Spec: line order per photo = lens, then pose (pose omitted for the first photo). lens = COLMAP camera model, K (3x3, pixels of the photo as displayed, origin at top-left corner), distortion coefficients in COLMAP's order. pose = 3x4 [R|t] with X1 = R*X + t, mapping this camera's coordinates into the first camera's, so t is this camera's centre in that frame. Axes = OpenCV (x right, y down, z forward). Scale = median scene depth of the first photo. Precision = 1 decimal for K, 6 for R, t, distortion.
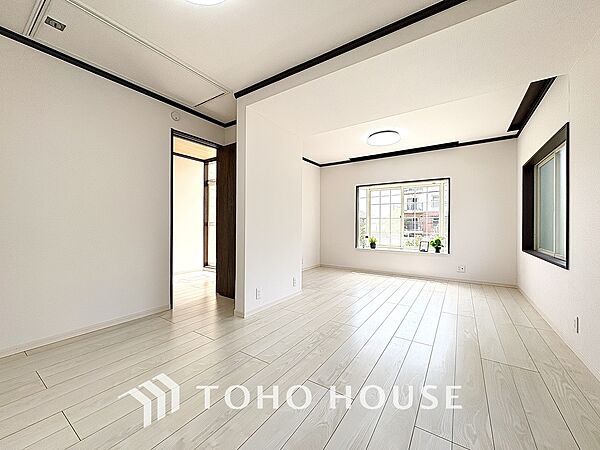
lens RADIAL K [[239.1, 0, 300.0], [0, 239.1, 225.0], [0, 0, 1]] dist [0.000492, -0.000070]
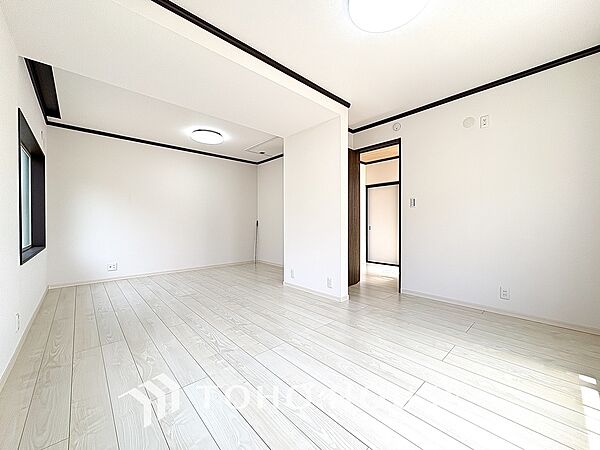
lens RADIAL K [[239.1, 0, 300.0], [0, 239.1, 225.0], [0, 0, 1]] dist [0.000492, -0.000070]
pose [[-0.232818, 0.001988, -0.972518, 0.933278], [0.001324, 0.999998, 0.001727, 0.017028], [0.972519, -0.000886, -0.232821, 1.158093]]
